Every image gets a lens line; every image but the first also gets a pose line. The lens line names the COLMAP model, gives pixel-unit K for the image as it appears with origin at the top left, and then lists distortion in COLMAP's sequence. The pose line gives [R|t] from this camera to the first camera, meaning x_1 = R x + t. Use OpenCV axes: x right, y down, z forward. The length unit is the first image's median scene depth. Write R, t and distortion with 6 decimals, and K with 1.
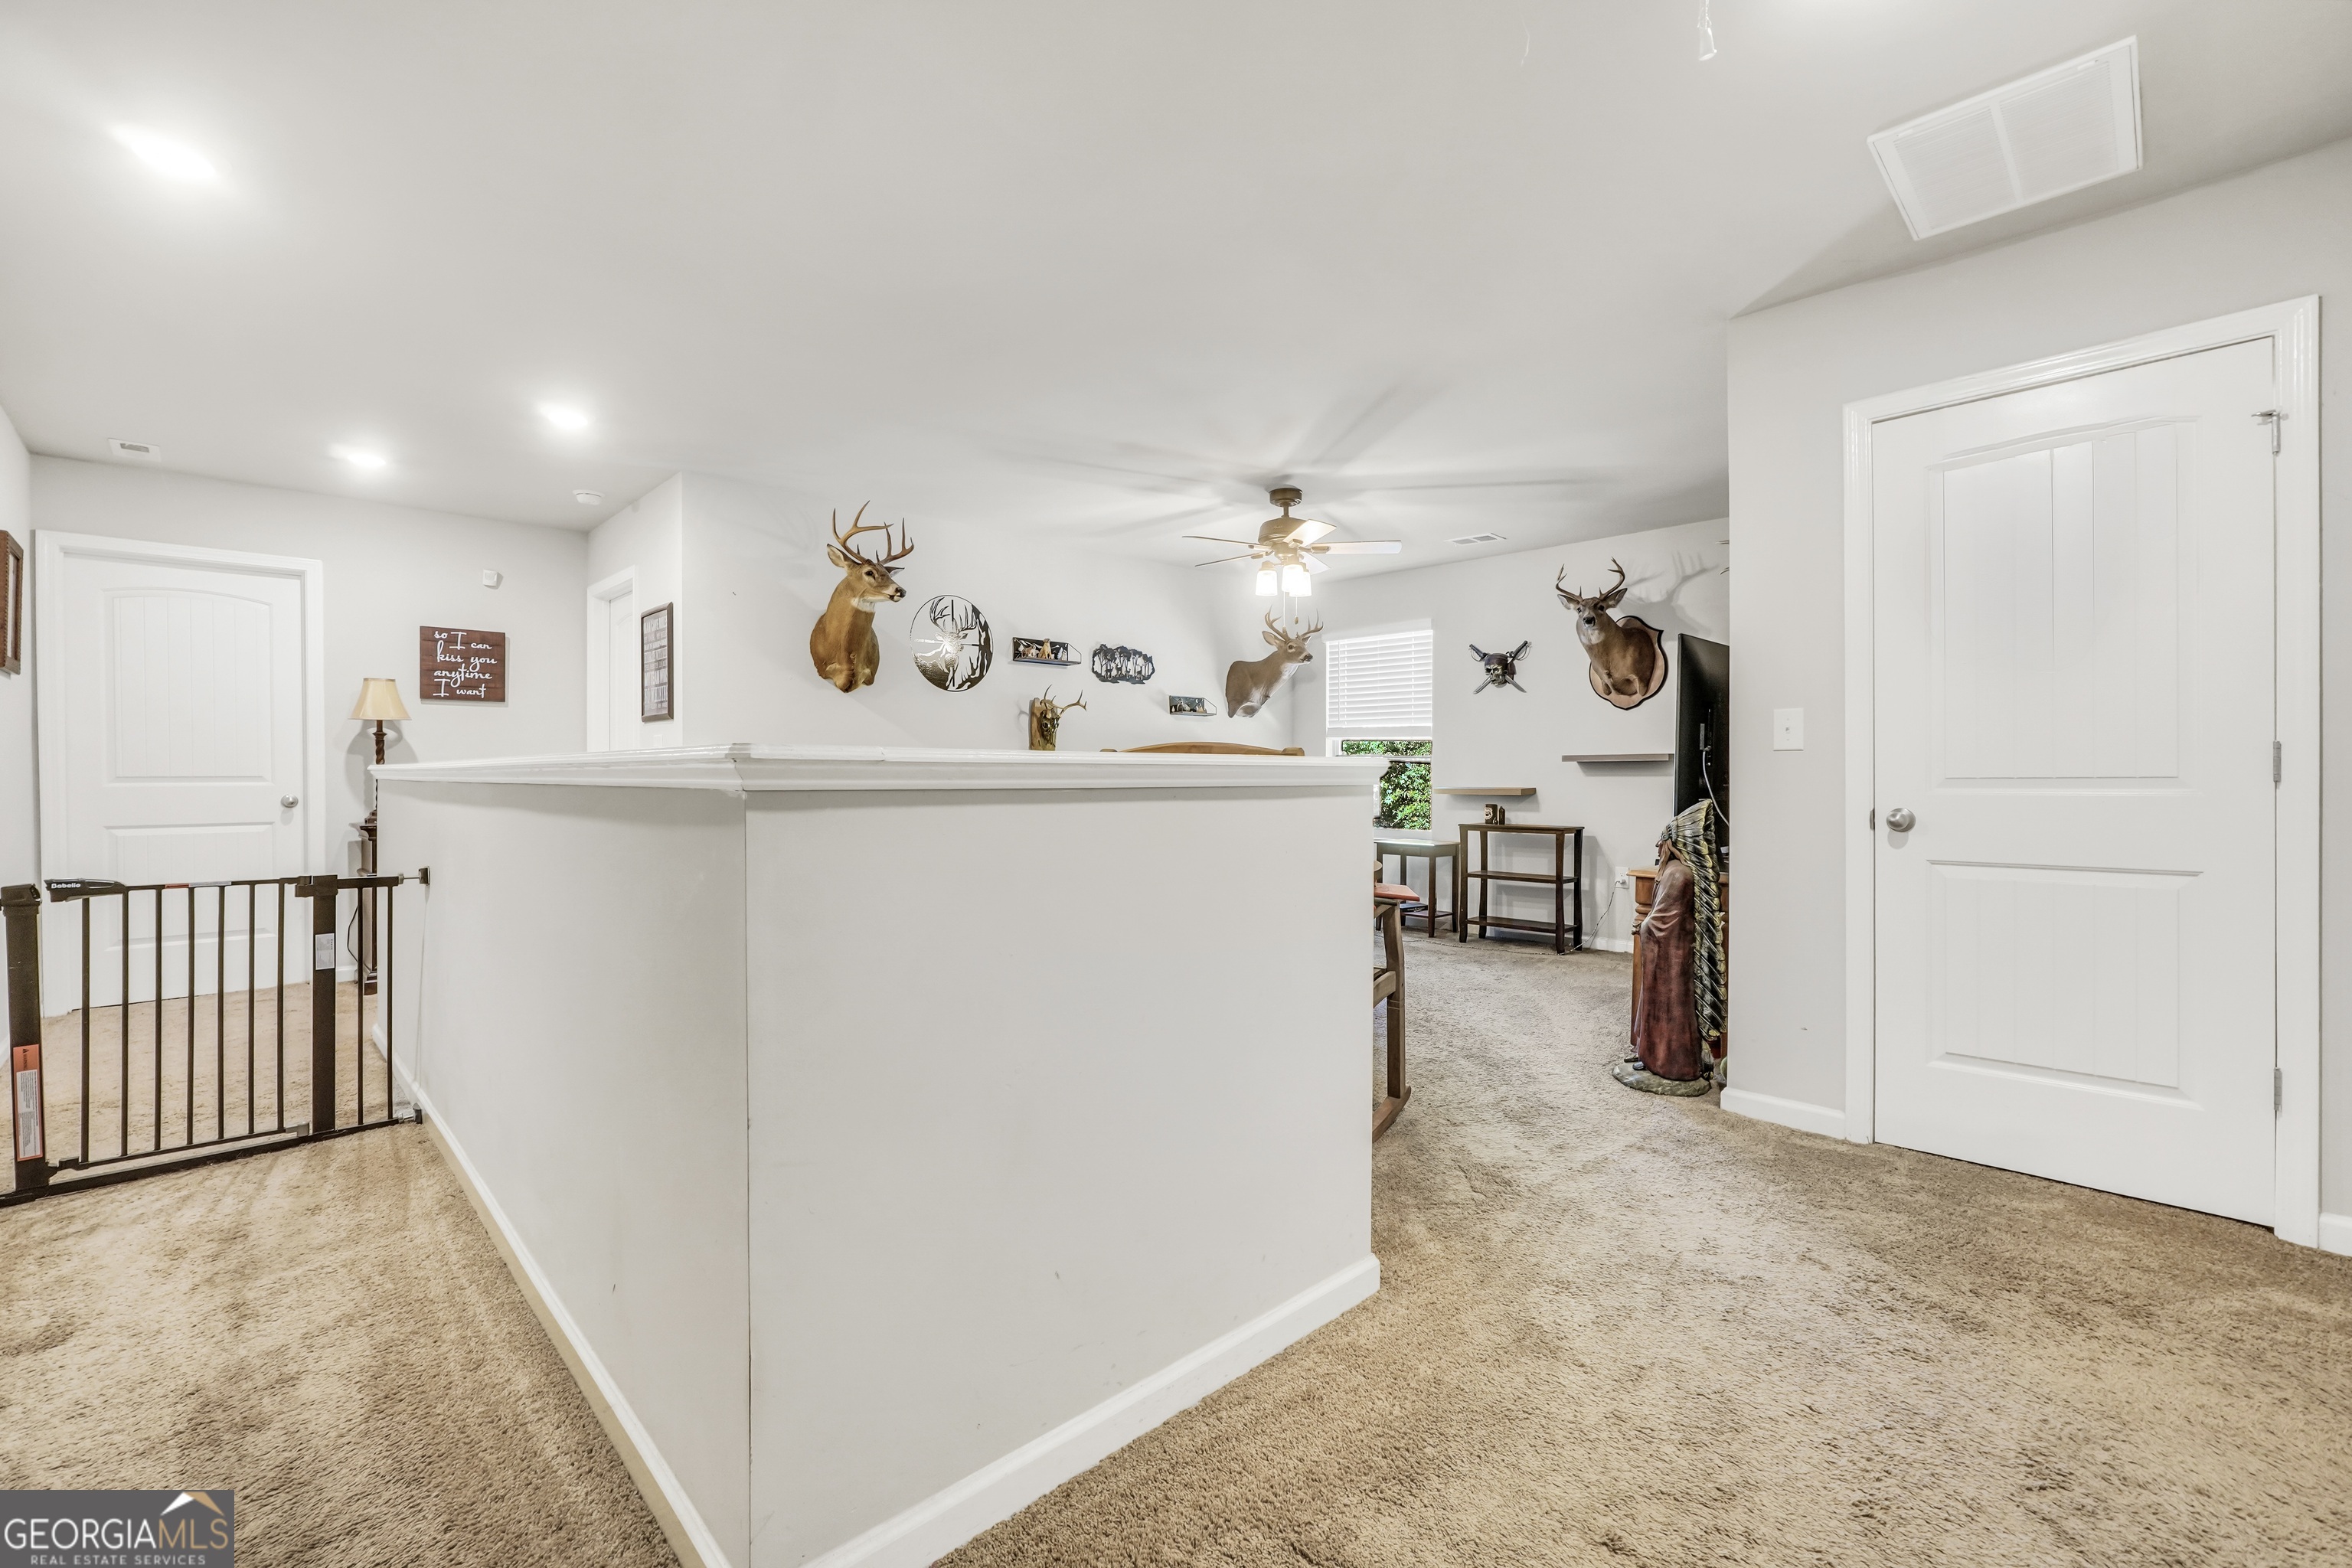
lens RADIAL K [[1001.5, 0, 1173.2], [0, 1001.5, 777.4], [0, 0, 1]] dist [-0.018231, 0.005843]
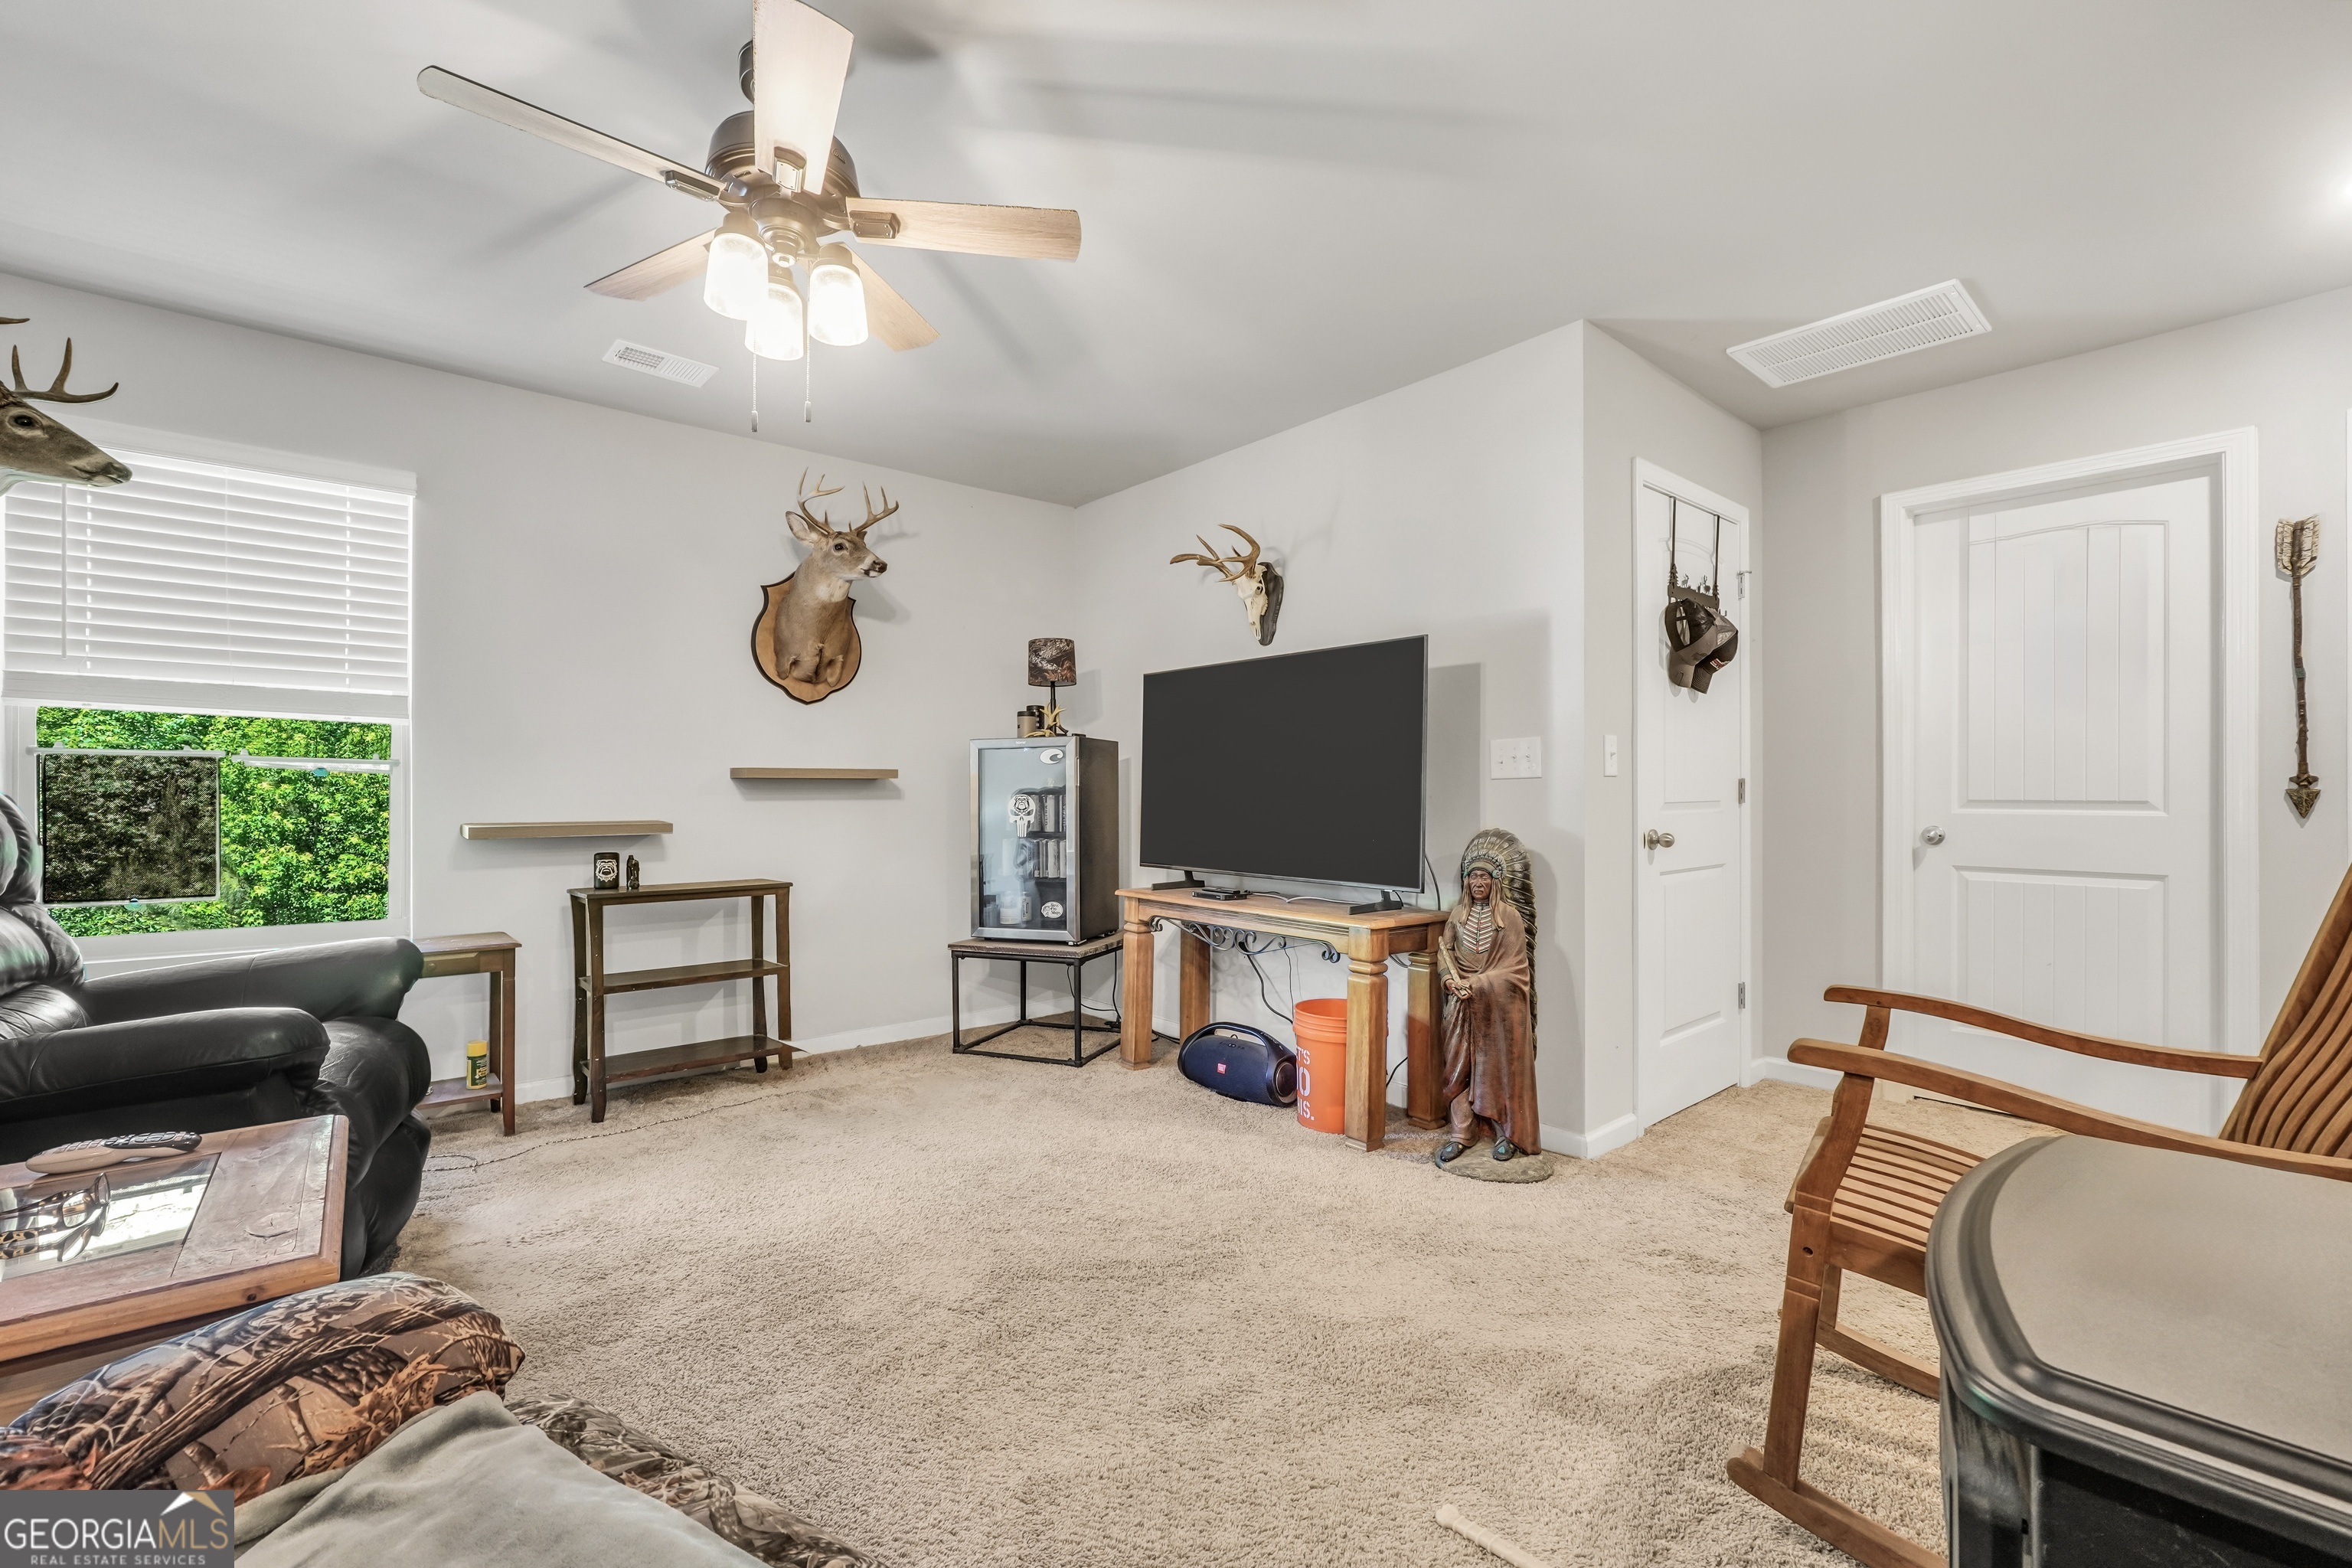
lens RADIAL K [[1001.5, 0, 1172.0], [0, 1001.5, 787.1], [0, 0, 1]] dist [-0.018231, 0.005843]
pose [[0.080566, 0.008981, 0.996709, -0.220252], [0.002809, 0.999953, -0.009237, -0.003820], [-0.996745, 0.003544, 0.080537, 0.711382]]
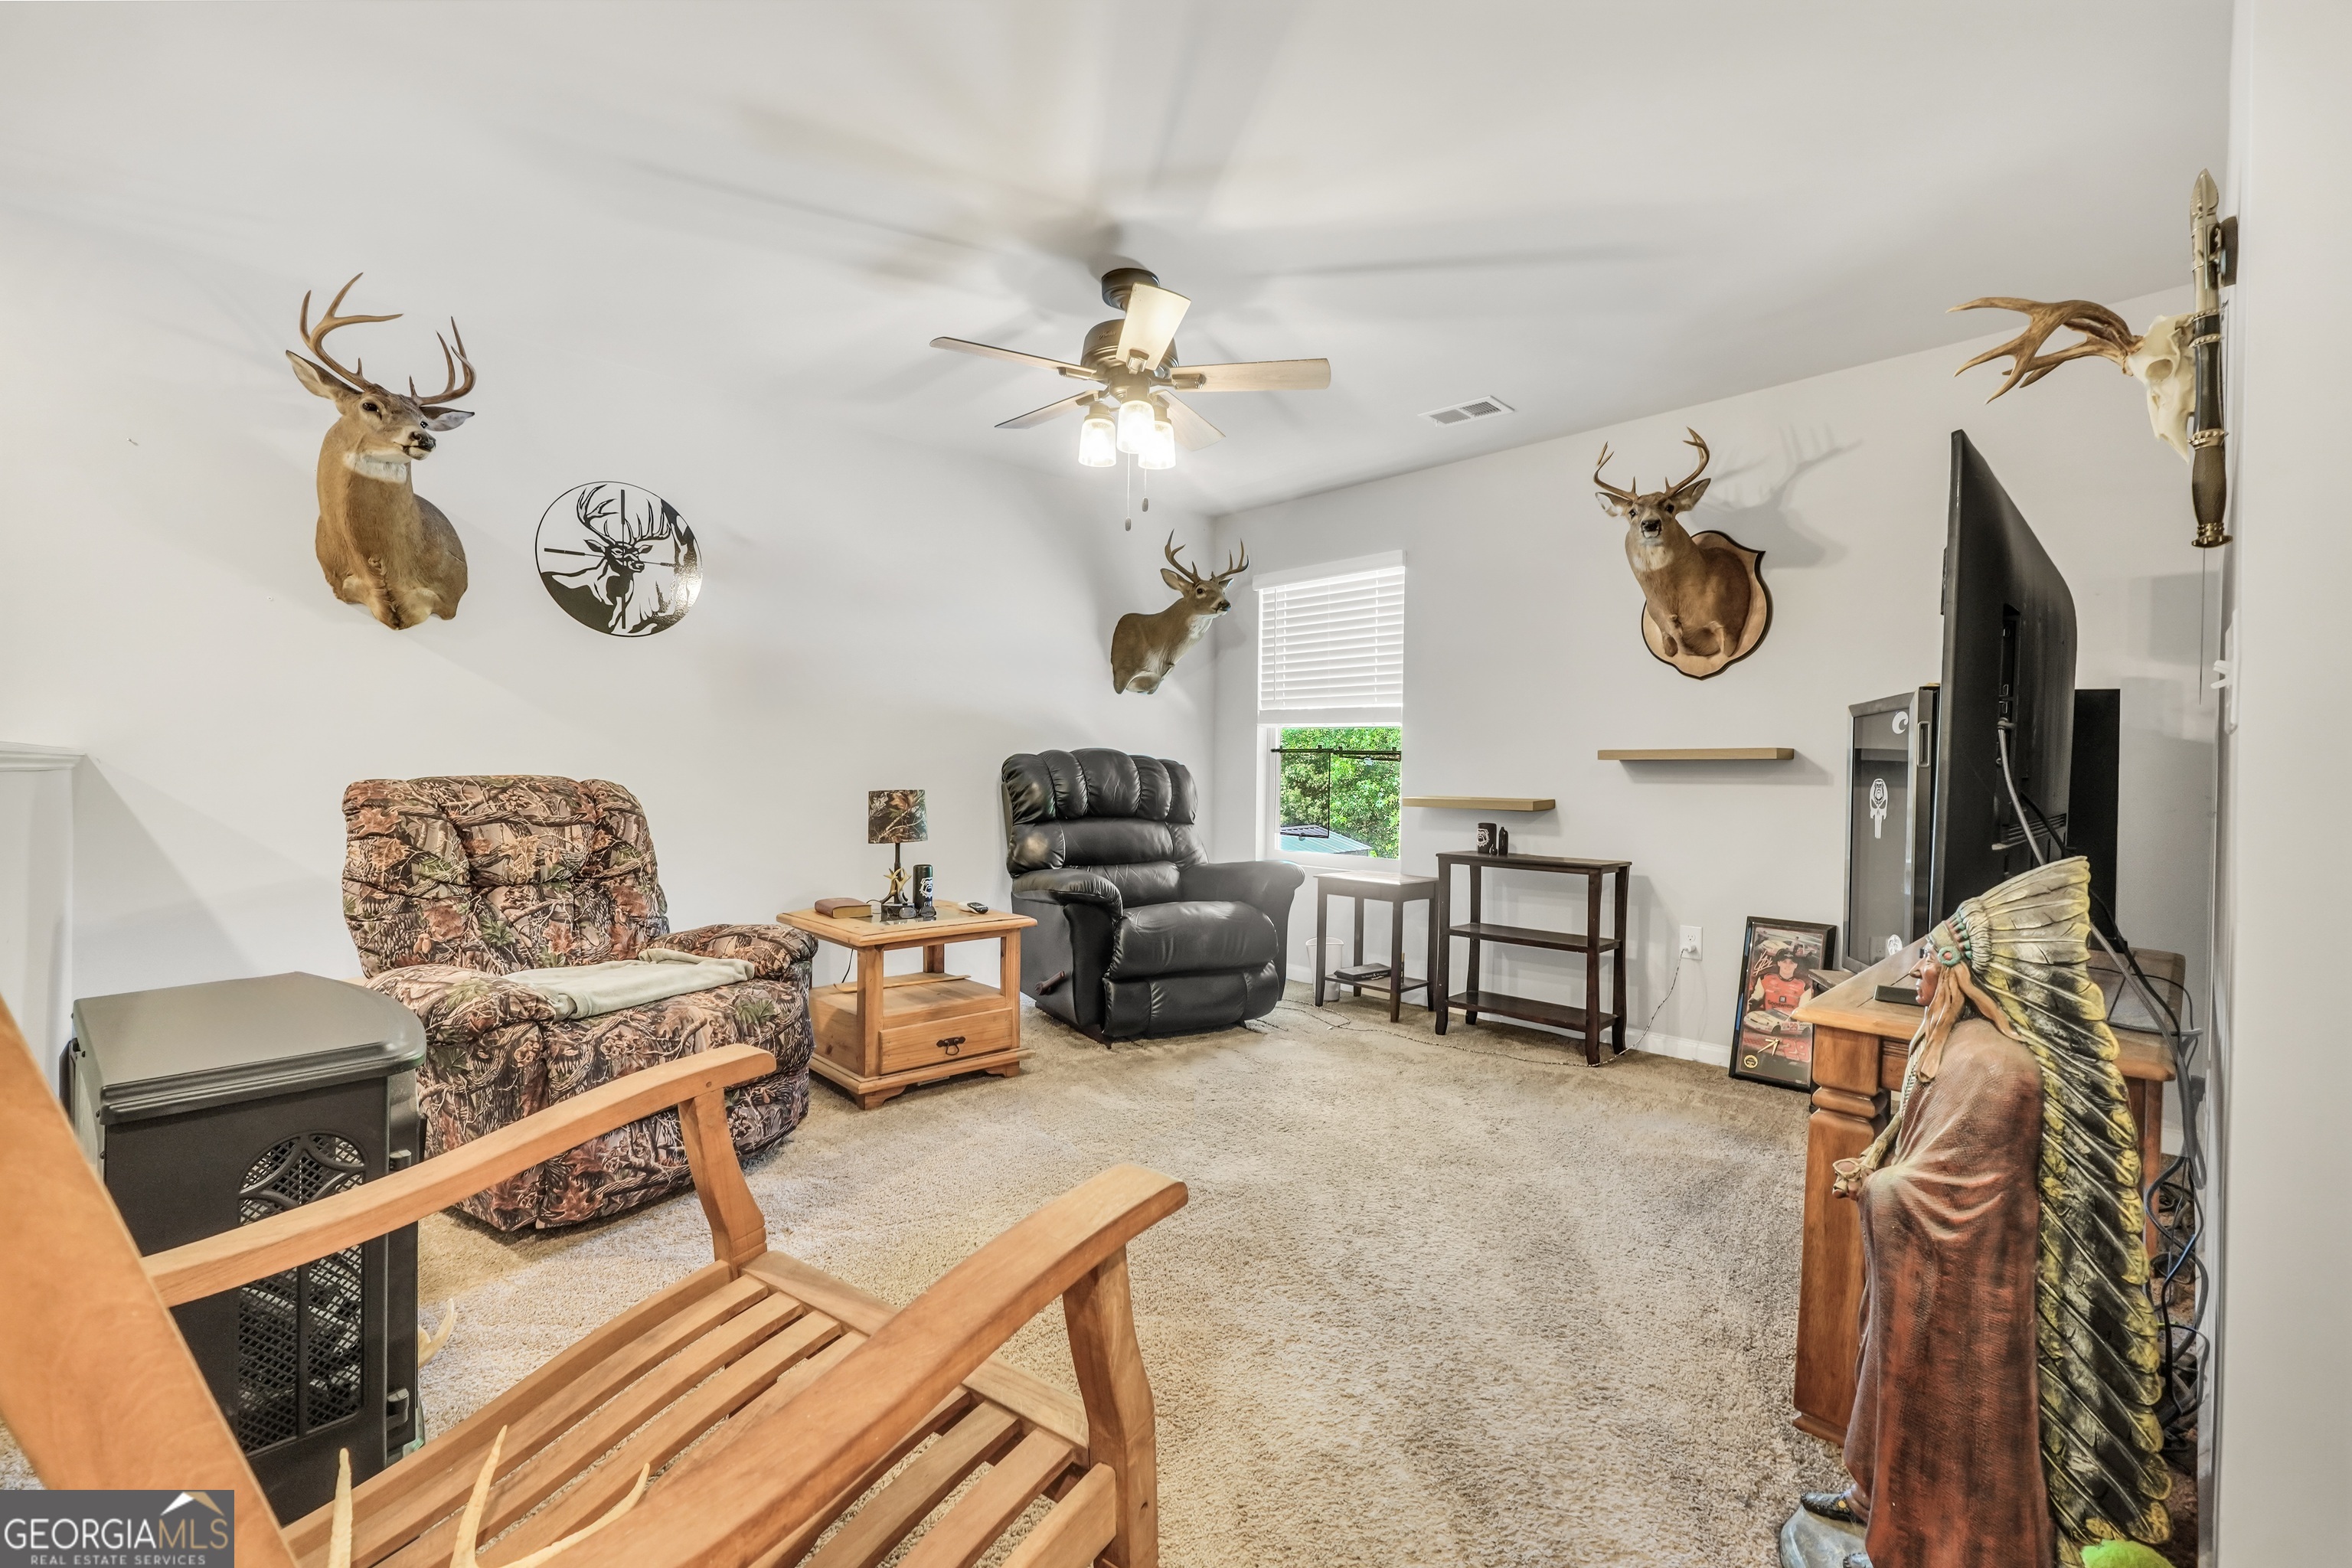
lens RADIAL K [[1001.5, 0, 1169.6], [0, 1001.5, 780.8], [0, 0, 1]] dist [-0.018231, 0.005843]
pose [[0.999932, 0.010382, -0.005386, 0.122393], [-0.010364, 0.999941, 0.003367, -0.001549], [0.005421, -0.003311, 0.999980, 0.371317]]
